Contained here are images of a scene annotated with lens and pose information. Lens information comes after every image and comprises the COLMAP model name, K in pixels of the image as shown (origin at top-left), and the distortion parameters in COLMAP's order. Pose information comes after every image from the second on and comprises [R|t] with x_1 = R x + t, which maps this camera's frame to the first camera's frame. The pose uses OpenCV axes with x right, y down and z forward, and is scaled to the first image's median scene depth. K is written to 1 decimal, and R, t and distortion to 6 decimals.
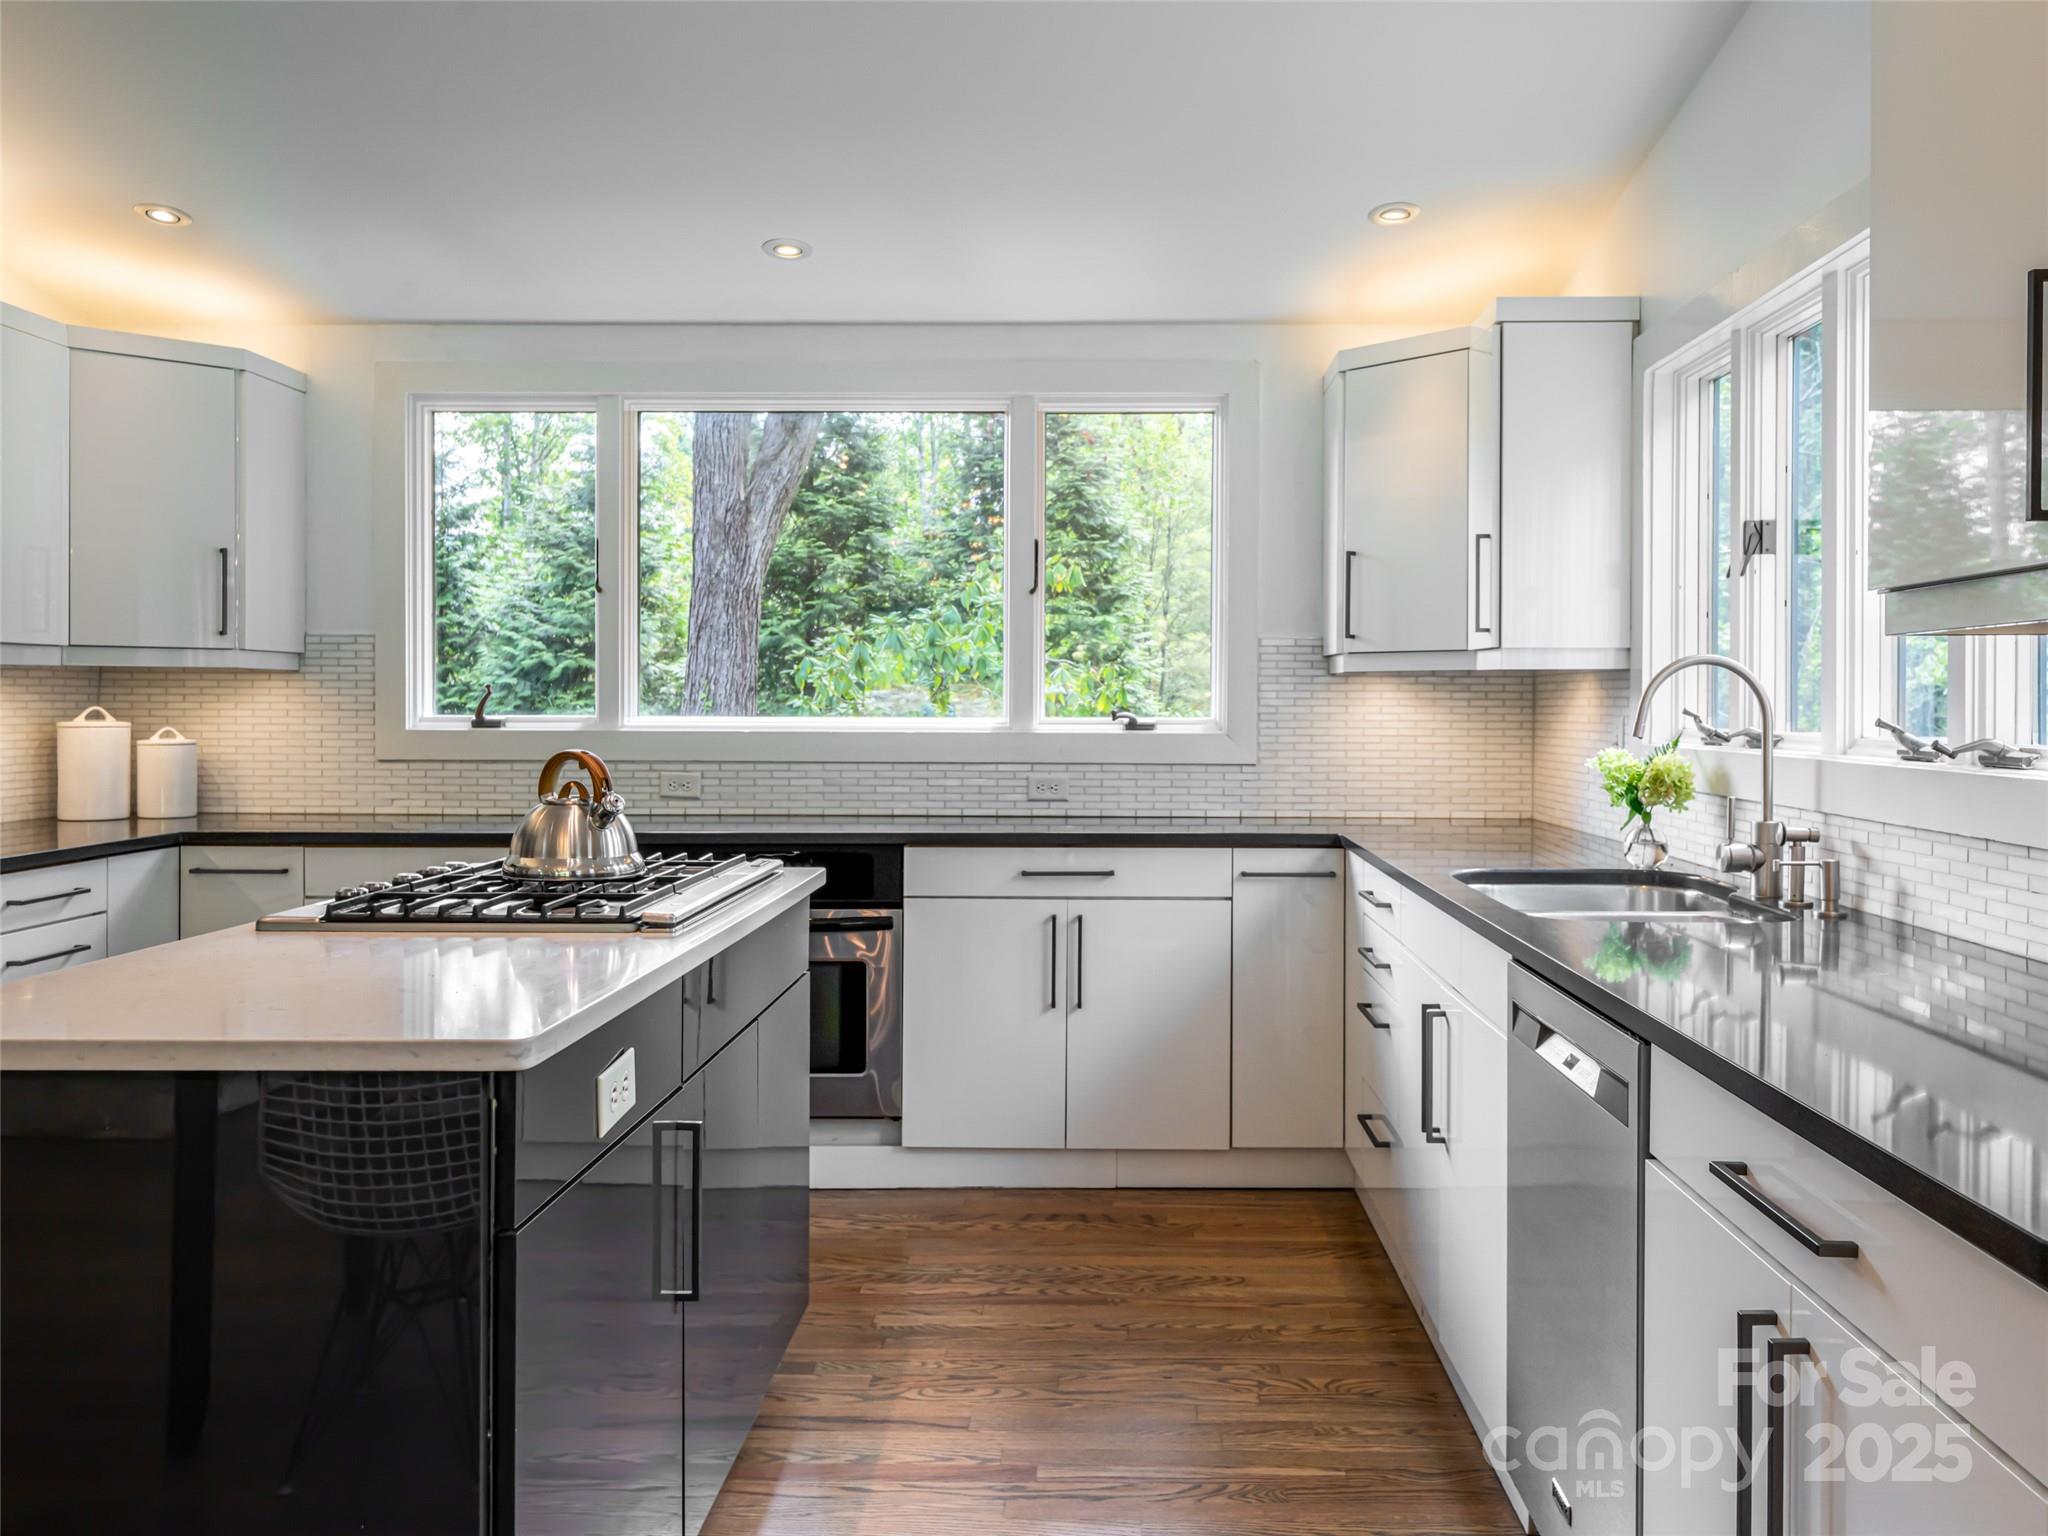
lens RADIAL K [[1568.5, 0, 1109.6], [0, 1568.5, 722.2], [0, 0, 1]] dist [0.000609, 0.001650]
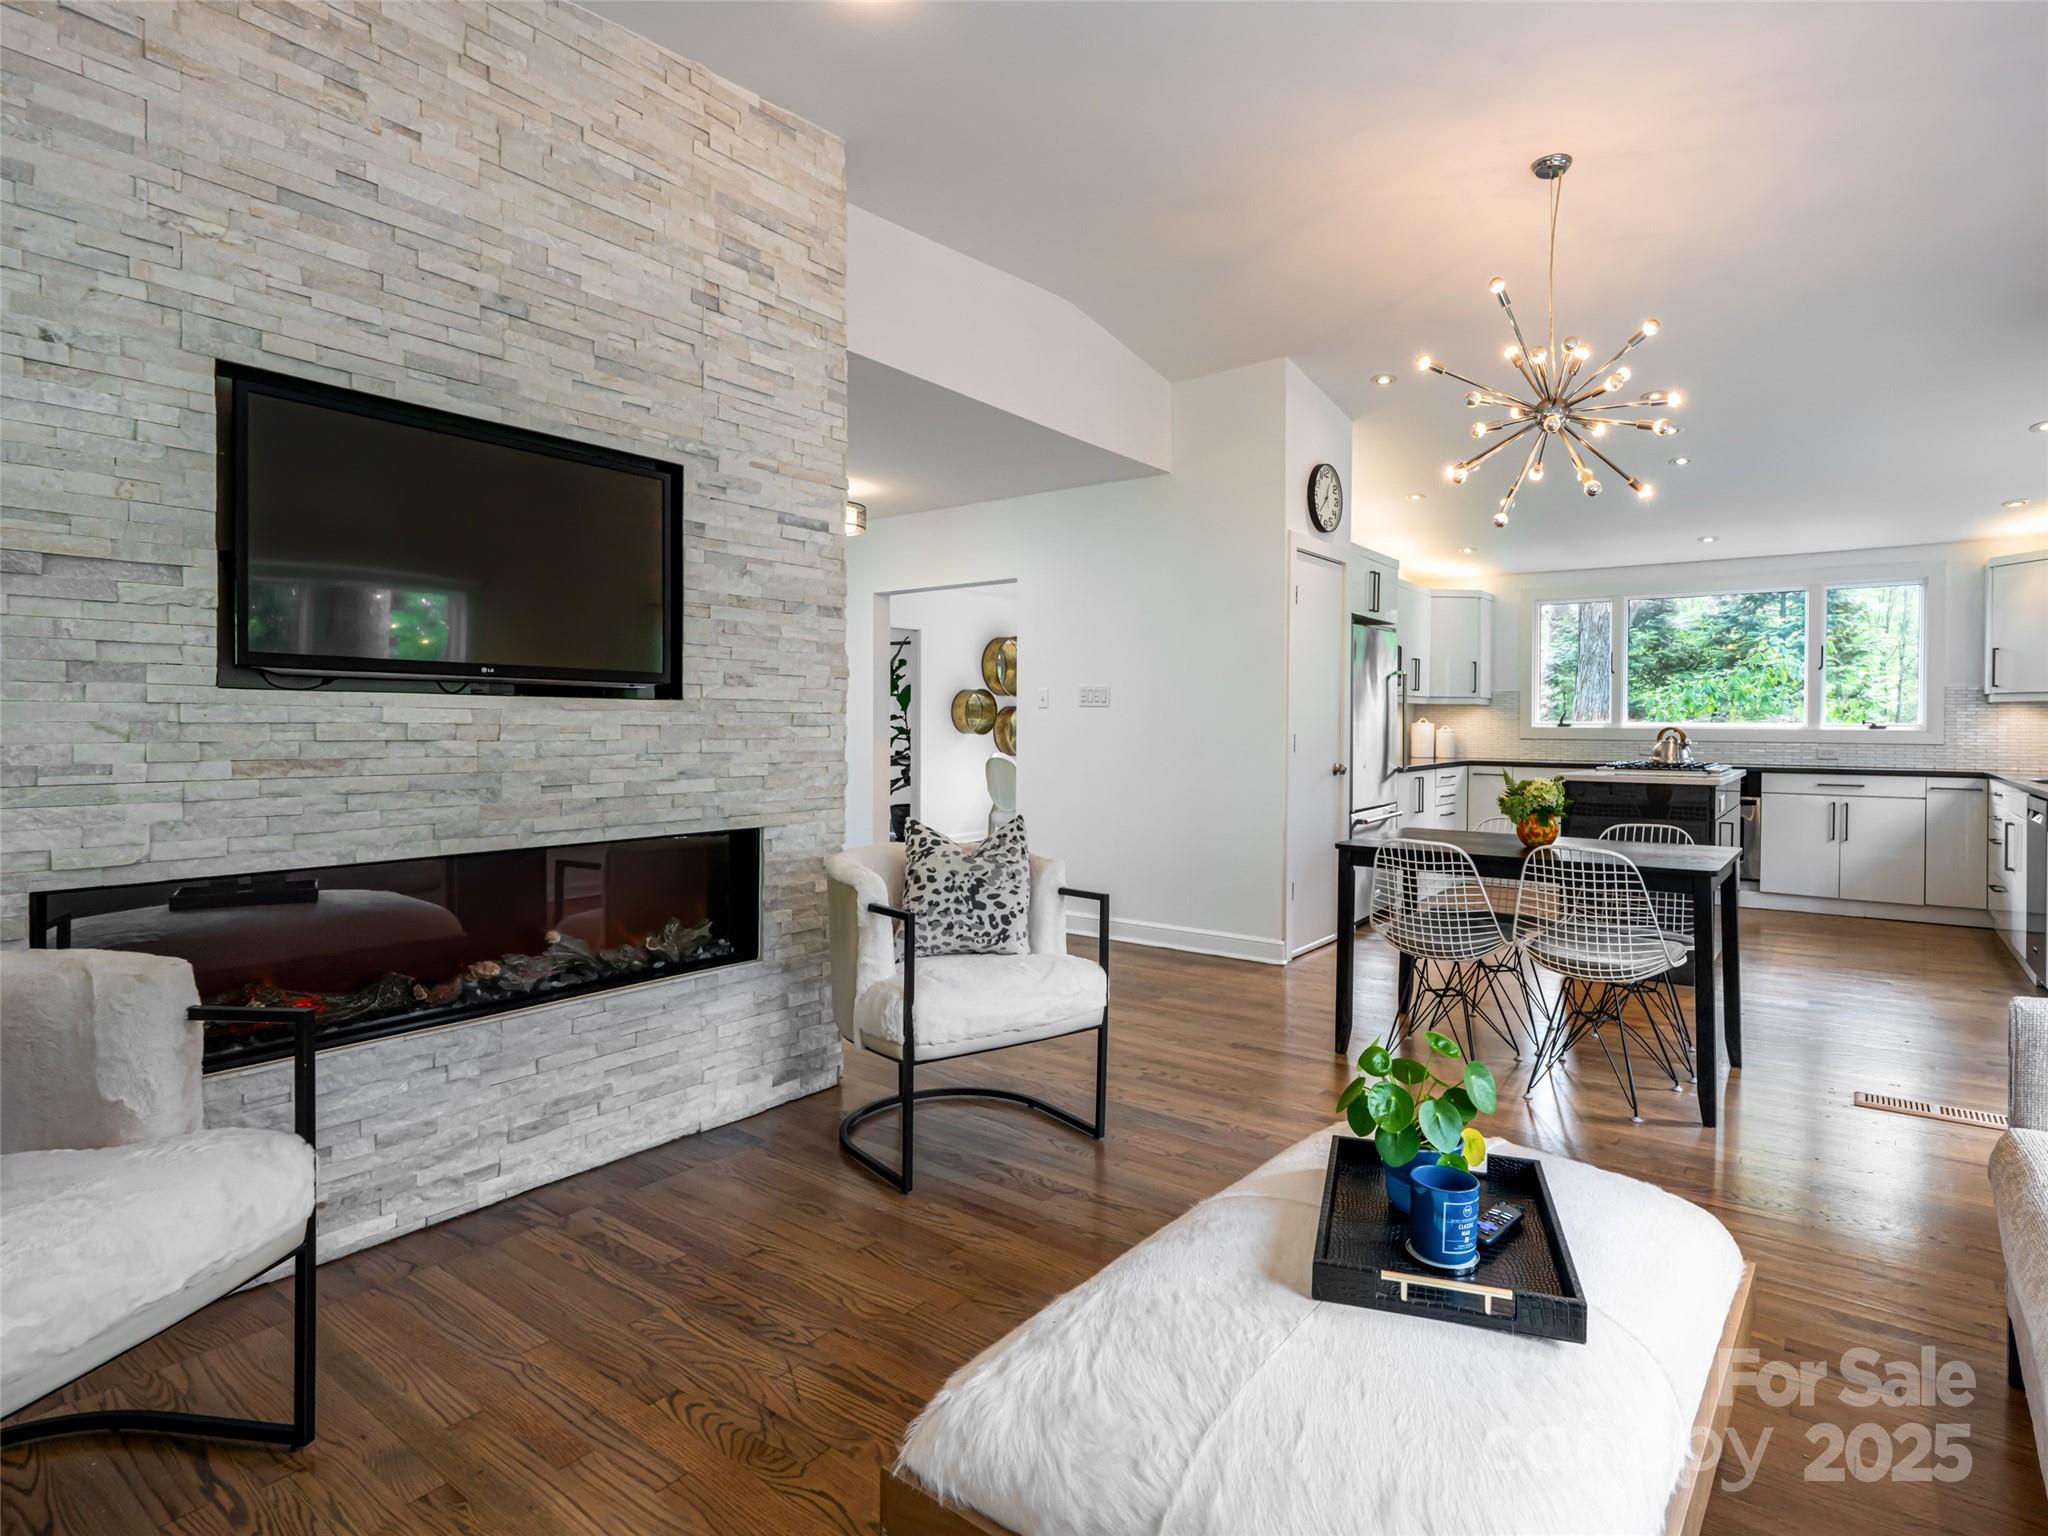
lens RADIAL K [[1071.8, 0, 1092.7], [0, 1071.8, 729.3], [0, 0, 1]] dist [0.003192, 0.000731]
pose [[0.819177, 0.005879, -0.573510, -0.022110], [-0.012621, 0.999890, -0.007777, 0.035514], [0.573402, 0.013609, 0.819161, -1.009185]]
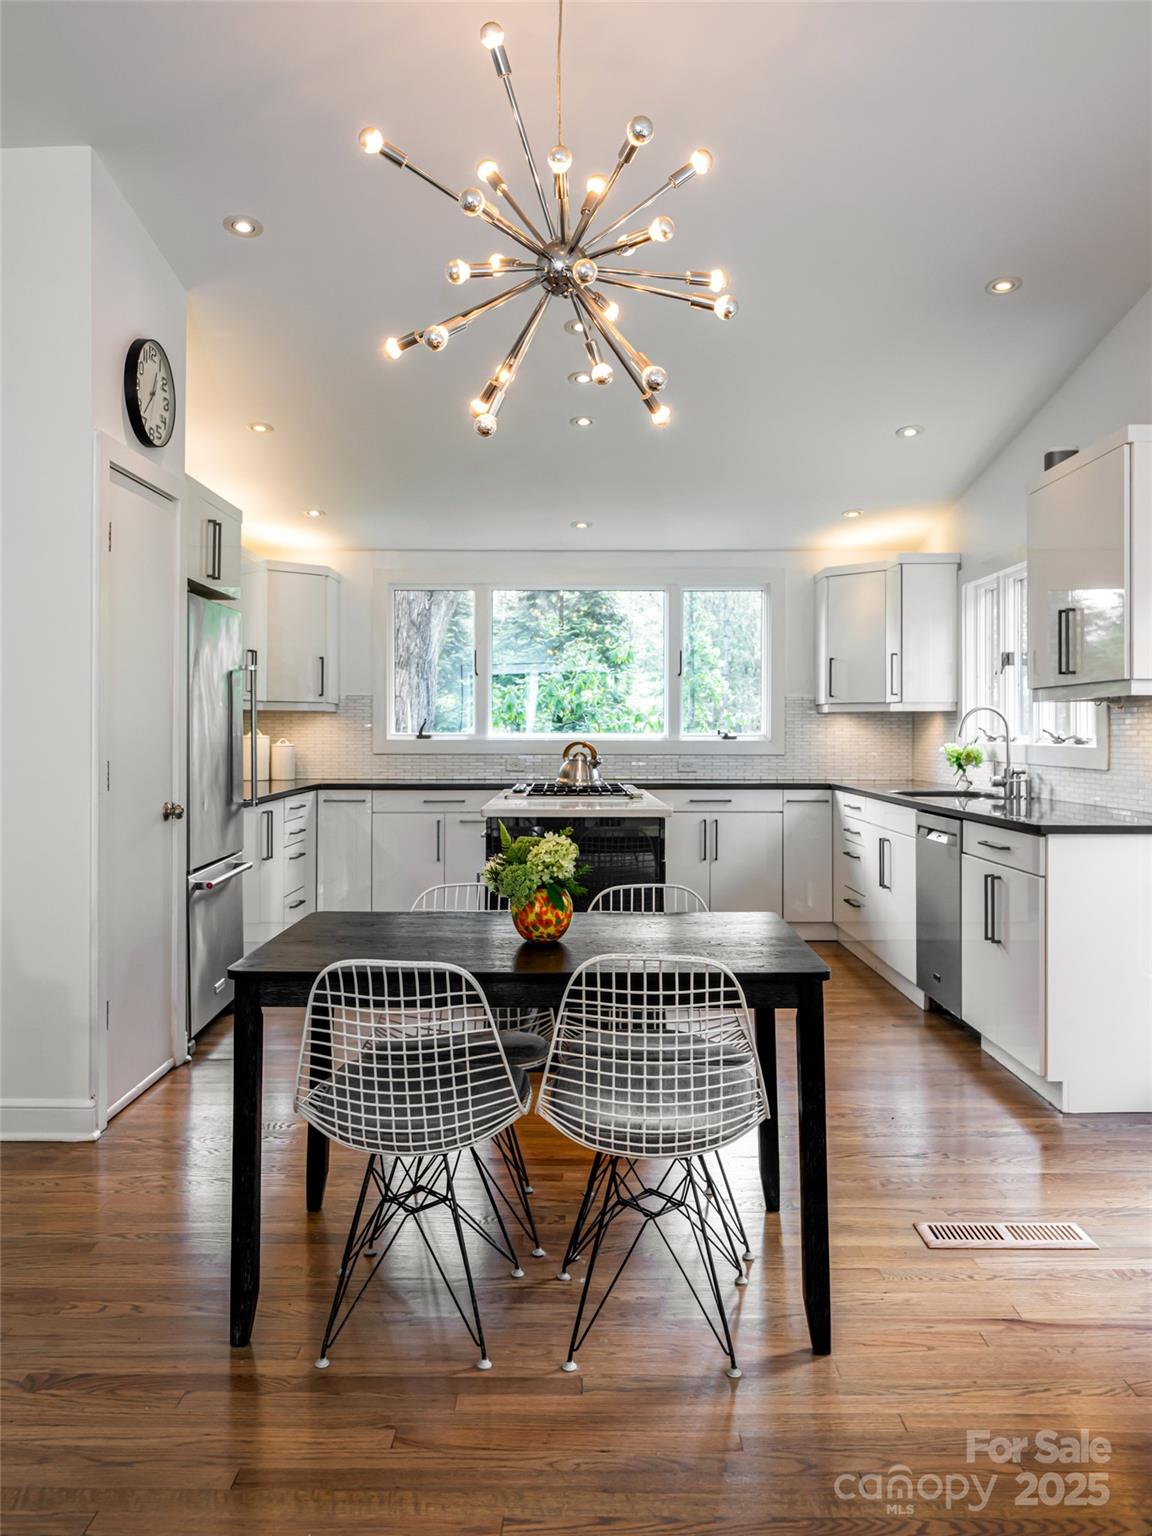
lens RADIAL K [[1176.4, 0, 570.6], [0, 1176.4, 729.6], [0, 0, 1]] dist [0.000609, 0.001650]
pose [[0.999999, -0.001521, 0.000662, -0.223095], [0.001531, 0.999881, -0.015347, 0.018269], [-0.000638, 0.015348, 0.999882, -0.683094]]
